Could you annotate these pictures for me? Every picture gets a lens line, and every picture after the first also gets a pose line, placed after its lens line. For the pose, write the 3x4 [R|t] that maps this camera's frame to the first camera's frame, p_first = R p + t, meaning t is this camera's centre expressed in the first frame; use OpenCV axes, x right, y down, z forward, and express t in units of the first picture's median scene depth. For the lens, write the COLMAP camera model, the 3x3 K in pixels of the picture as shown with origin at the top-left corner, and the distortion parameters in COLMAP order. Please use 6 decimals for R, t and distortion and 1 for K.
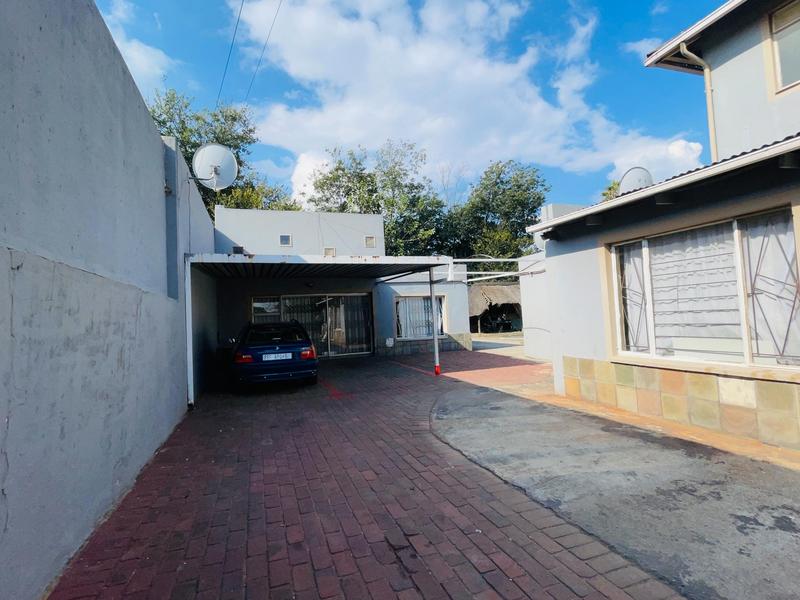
lens RADIAL K [[392.2, 0, 398.4], [0, 392.2, 294.2], [0, 0, 1]] dist [-0.000142, 0.003503]
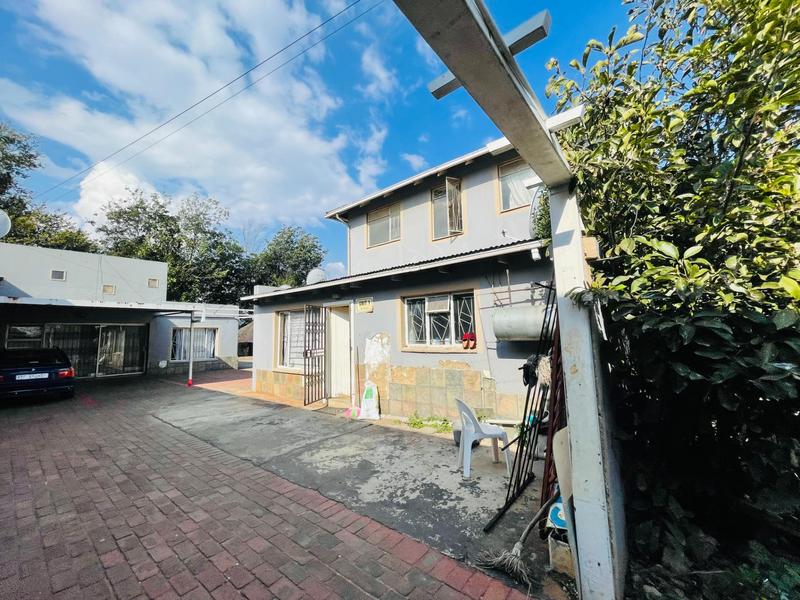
lens RADIAL K [[325.9, 0, 394.9], [0, 325.9, 299.0], [0, 0, 1]] dist [0.015258, -0.001969]
pose [[0.867329, 0.082174, 0.490906, 0.040289], [-0.046830, 0.995375, -0.083880, -0.014260], [-0.495528, 0.049762, 0.867165, -0.131342]]
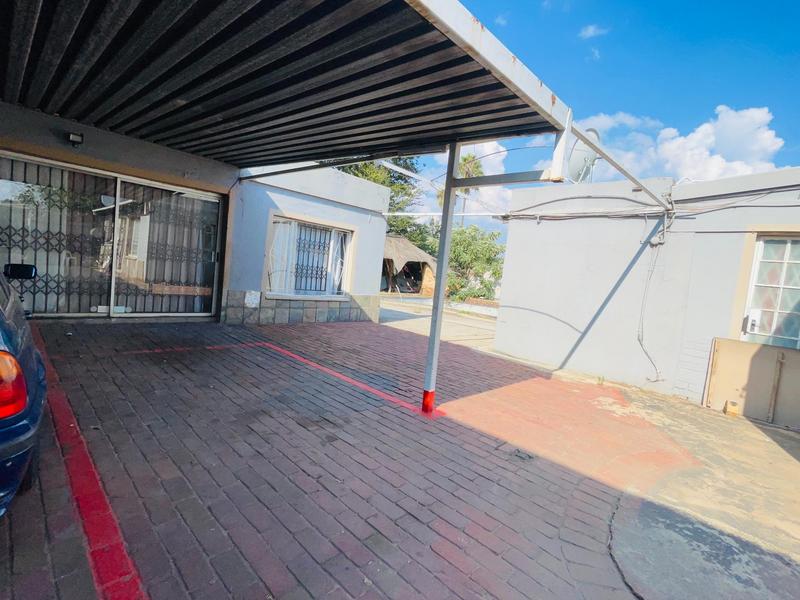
lens RADIAL K [[392.2, 0, 395.7], [0, 392.2, 307.2], [0, 0, 1]] dist [-0.000142, 0.003503]
pose [[0.893331, 0.102017, 0.437667, -0.035568], [-0.172882, 0.976959, 0.125151, 0.015176], [-0.414815, -0.187466, 0.890385, 0.200503]]
